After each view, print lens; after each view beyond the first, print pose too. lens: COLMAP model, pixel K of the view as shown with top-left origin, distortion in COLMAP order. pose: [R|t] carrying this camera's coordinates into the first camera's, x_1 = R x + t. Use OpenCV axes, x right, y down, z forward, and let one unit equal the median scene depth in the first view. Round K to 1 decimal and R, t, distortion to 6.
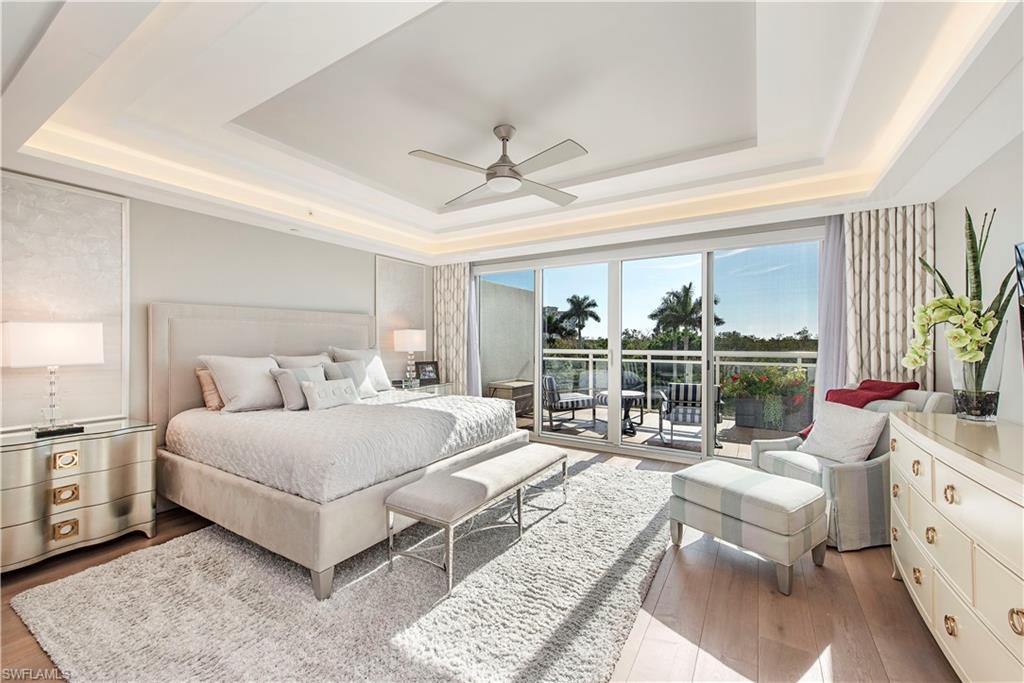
lens RADIAL K [[404.5, 0, 513.8], [0, 404.5, 341.4], [0, 0, 1]] dist [0.003324, -0.000331]
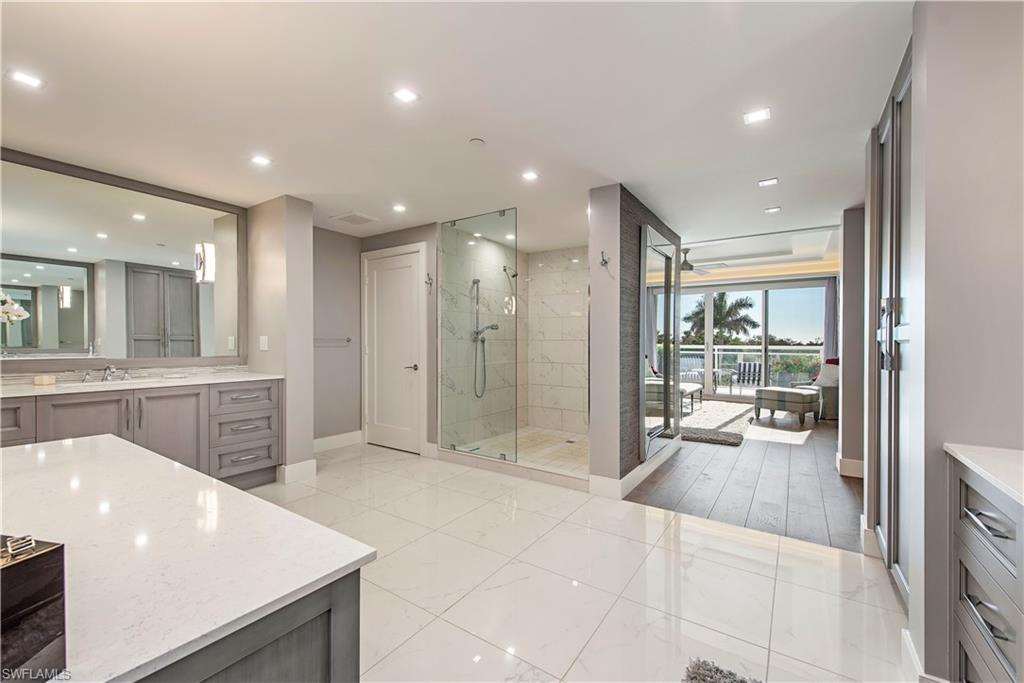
lens RADIAL K [[404.5, 0, 509.5], [0, 404.5, 342.7], [0, 0, 1]] dist [0.003324, -0.000331]
pose [[0.997405, 0.007253, -0.071630, -0.390256], [-0.007350, 0.999972, -0.001085, 0.023617], [0.071620, 0.001609, 0.997431, -0.659009]]
